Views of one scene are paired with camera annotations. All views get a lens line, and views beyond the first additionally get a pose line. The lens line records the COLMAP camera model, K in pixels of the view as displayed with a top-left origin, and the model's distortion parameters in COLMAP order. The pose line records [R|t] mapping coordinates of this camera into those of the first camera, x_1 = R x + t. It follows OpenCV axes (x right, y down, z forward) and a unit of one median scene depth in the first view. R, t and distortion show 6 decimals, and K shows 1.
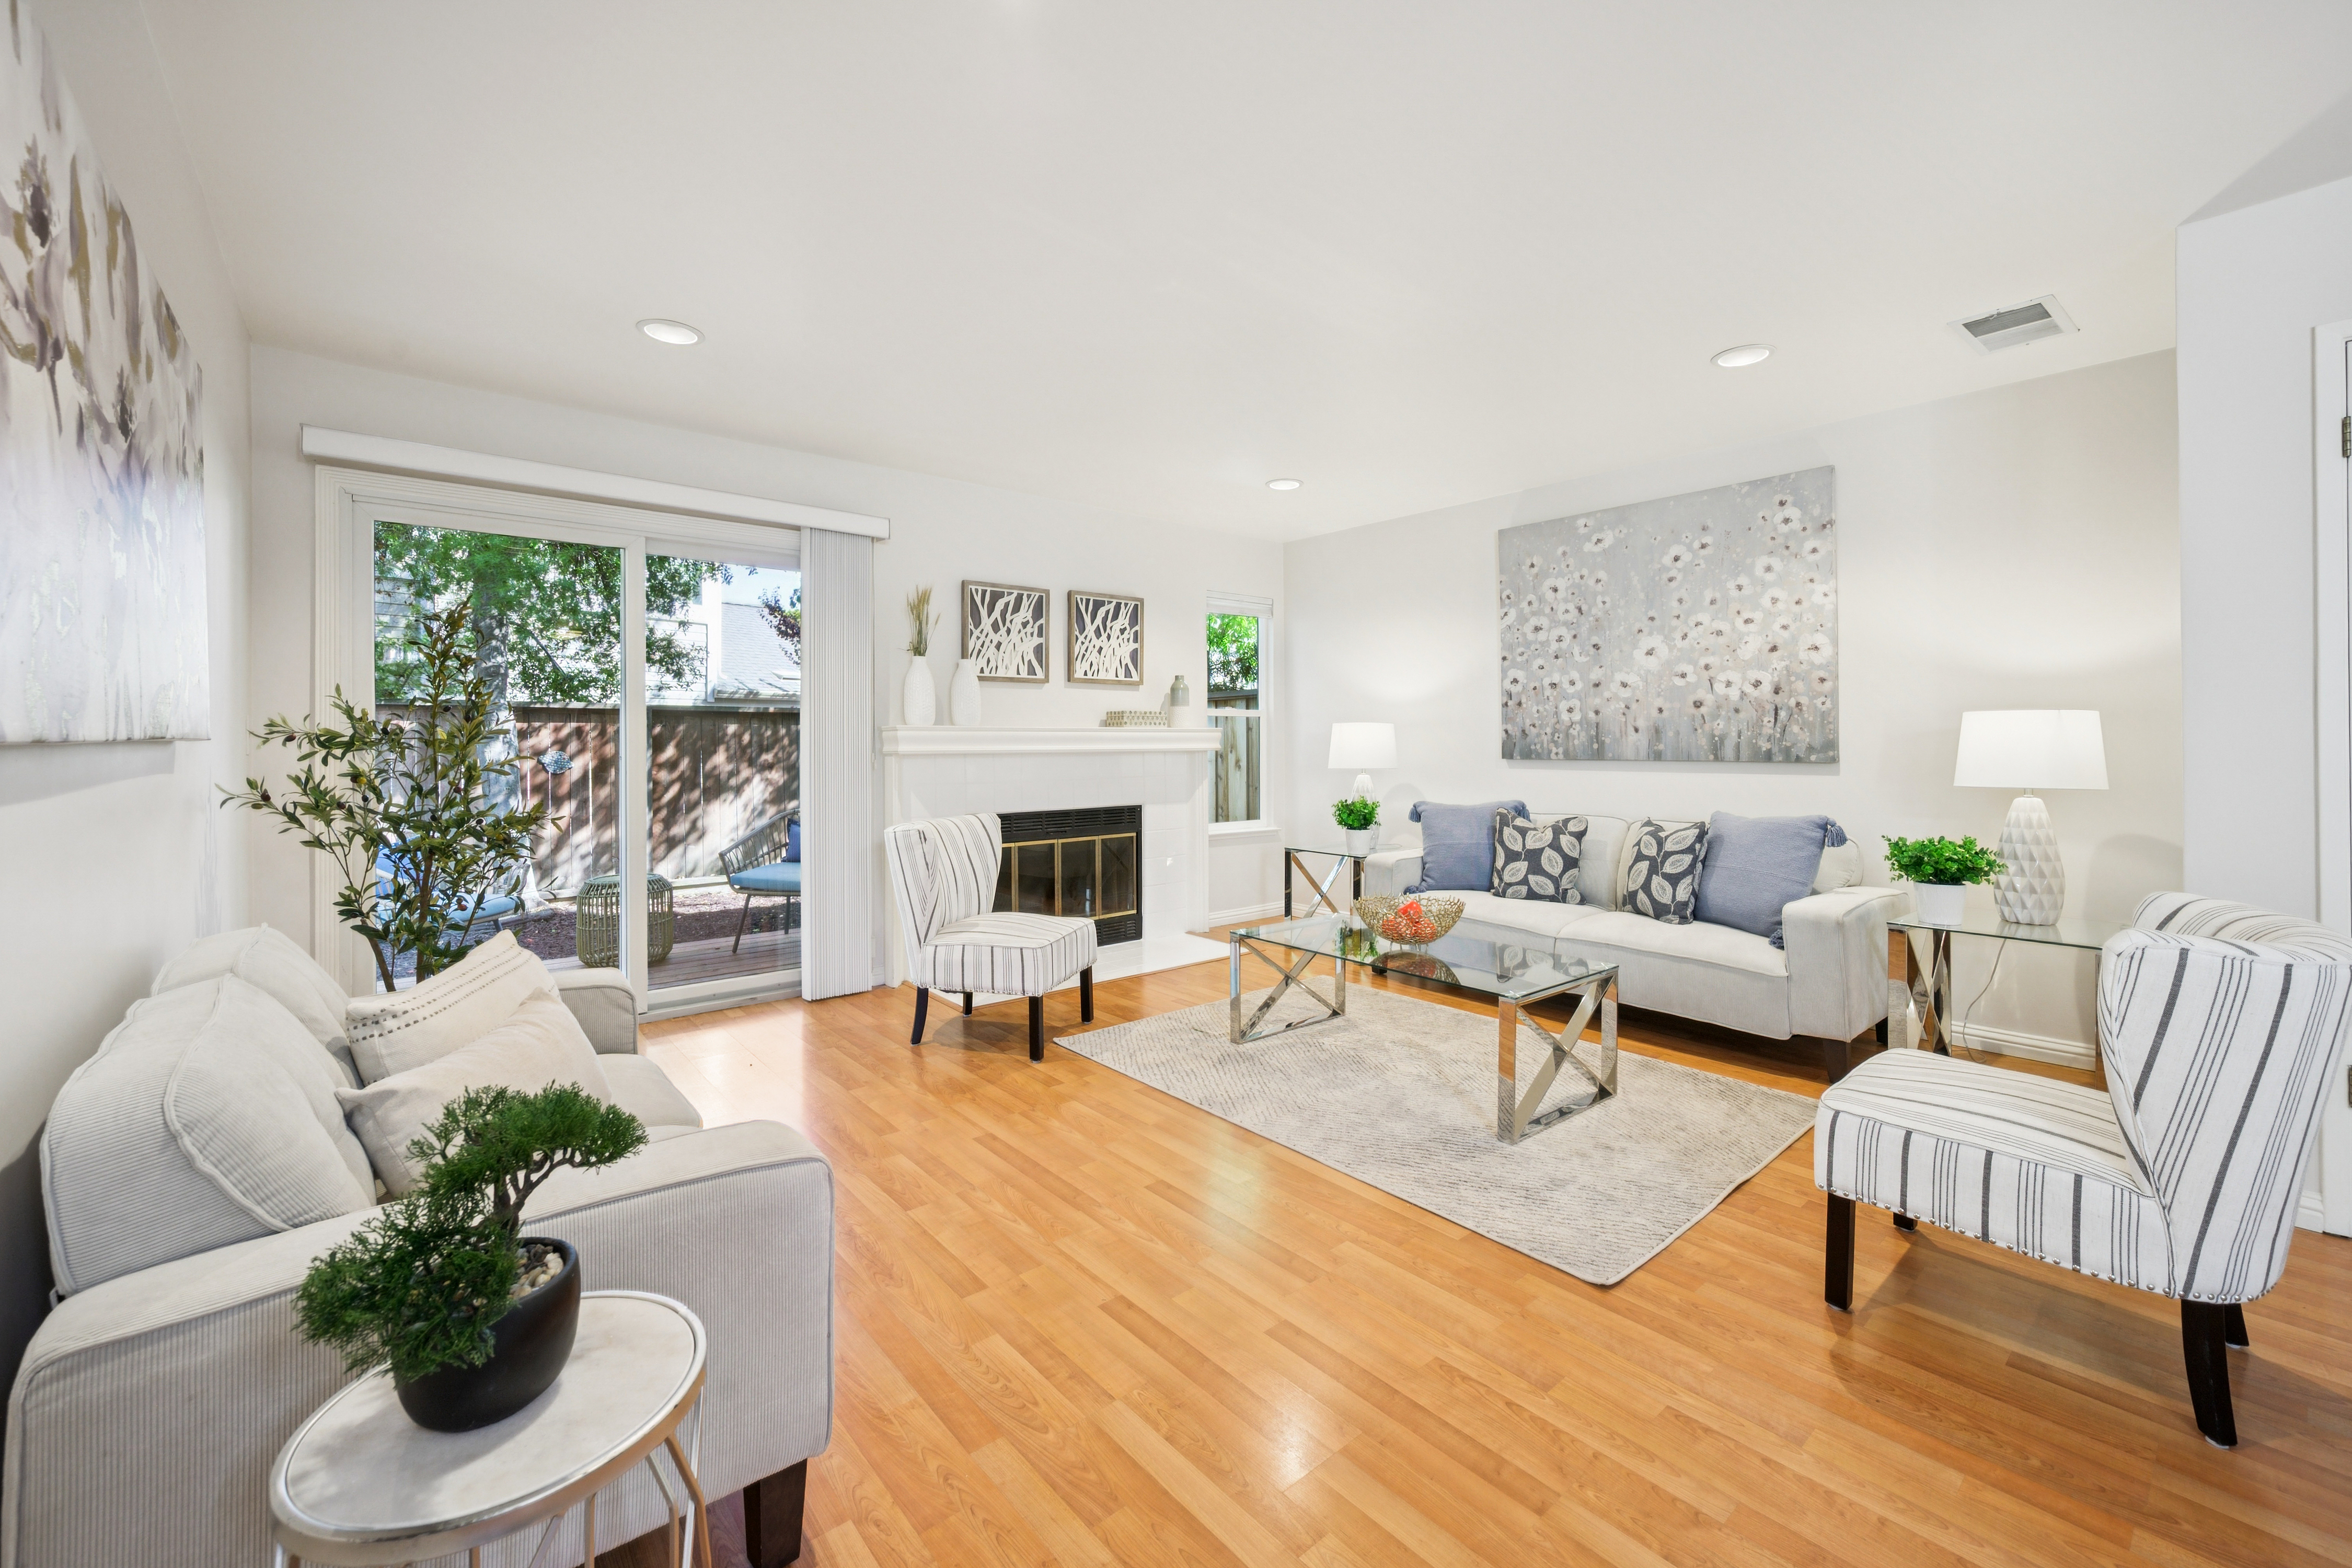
lens RADIAL K [[938.9, 0, 1191.9], [0, 938.9, 742.7], [0, 0, 1]] dist [-0.003090, -0.000256]
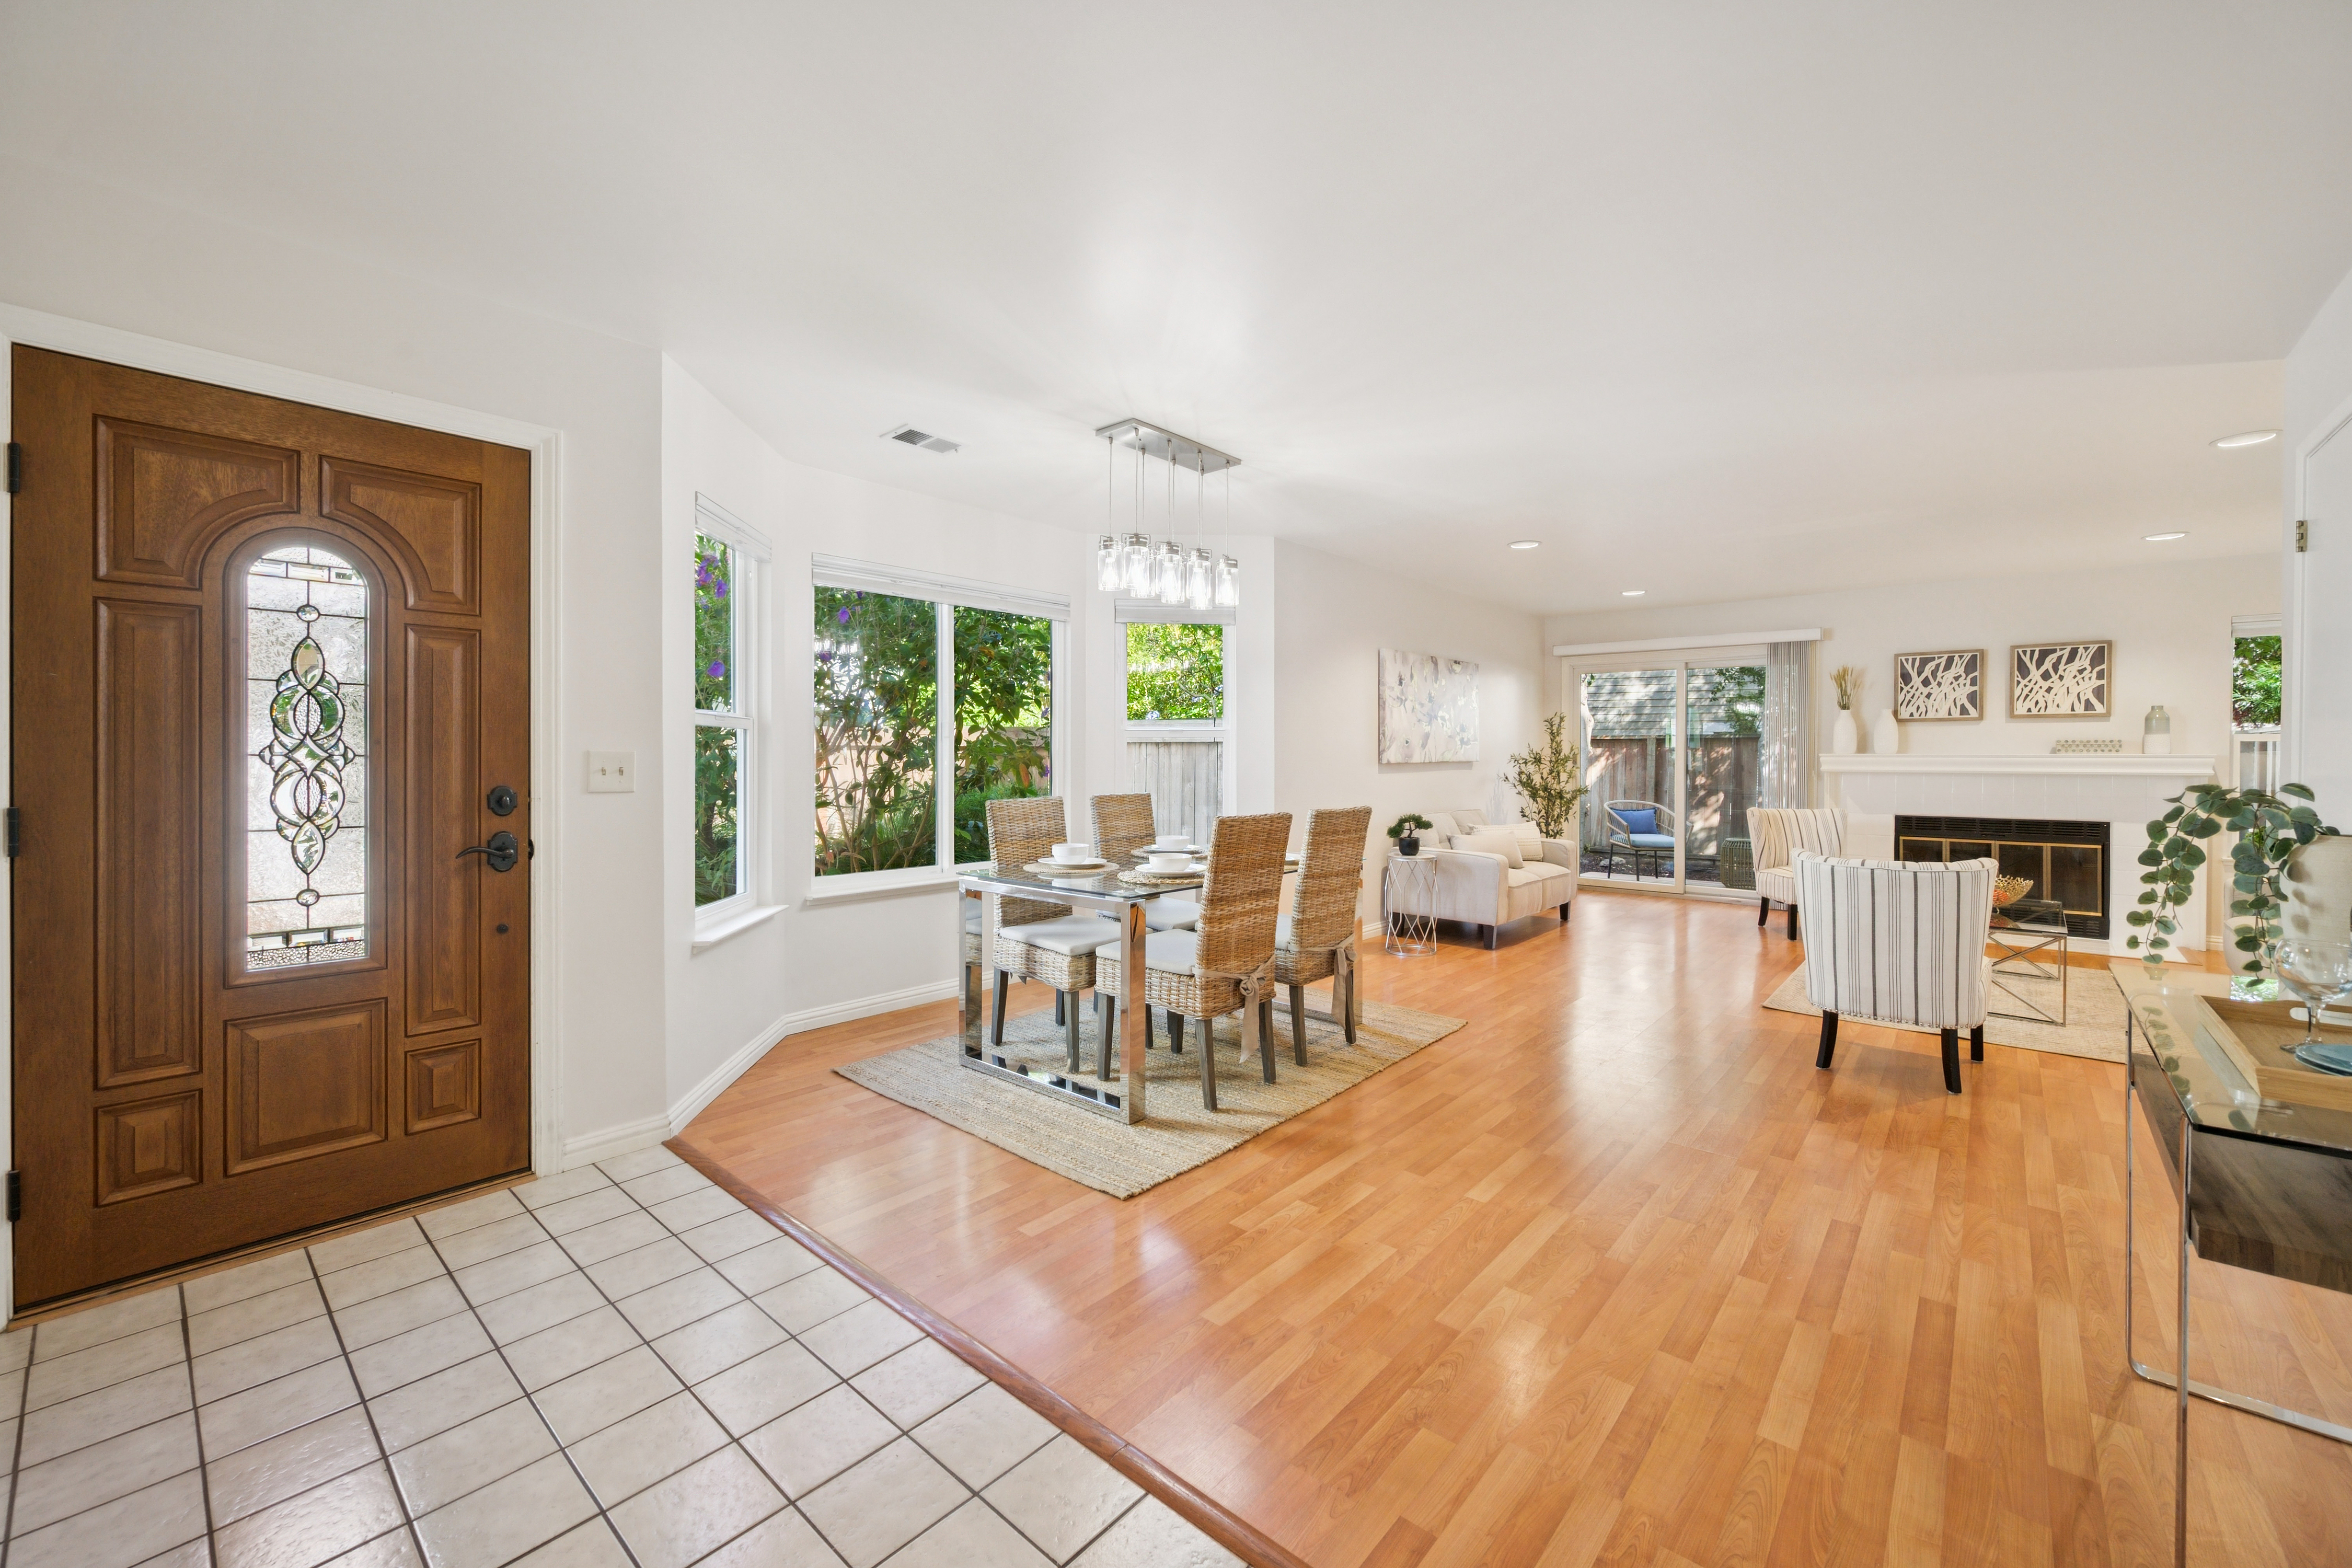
lens RADIAL K [[938.9, 0, 1184.0], [0, 938.9, 767.6], [0, 0, 1]] dist [-0.003090, -0.000256]
pose [[0.151382, 0.014429, -0.988370, 1.123843], [-0.006156, 0.999888, 0.013654, -0.010372], [0.988456, 0.004018, 0.151454, -0.340115]]
